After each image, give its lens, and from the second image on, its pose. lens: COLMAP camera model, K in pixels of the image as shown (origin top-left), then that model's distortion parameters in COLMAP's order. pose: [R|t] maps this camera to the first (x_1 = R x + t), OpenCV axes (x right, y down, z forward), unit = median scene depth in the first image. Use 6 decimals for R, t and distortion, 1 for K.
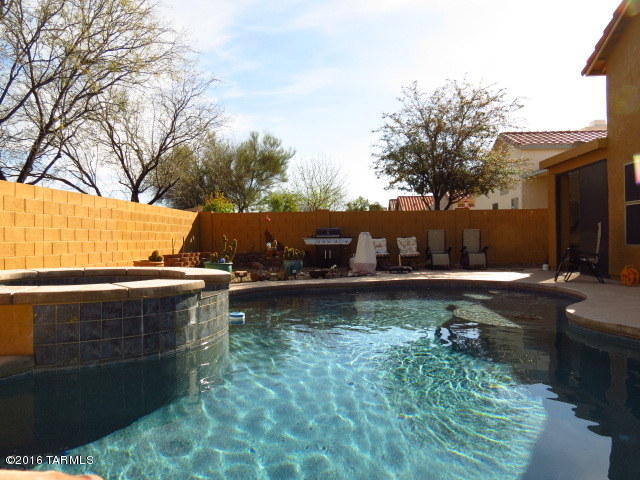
lens RADIAL K [[449.4, 0, 320.0], [0, 449.4, 240.0], [0, 0, 1]] dist [-0.038146, 0.001697]
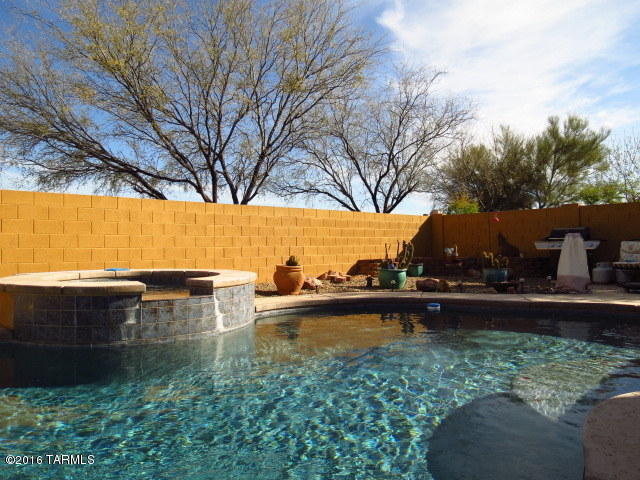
lens RADIAL K [[452.0, 0, 320.2], [0, 452.0, 230.4], [0, 0, 1]] dist [-0.033521, 0.003165]
pose [[0.715744, -0.025963, -0.697880, 0.302306], [0.006143, 0.999504, -0.030885, -0.001449], [0.698335, 0.017819, 0.715549, 0.195248]]
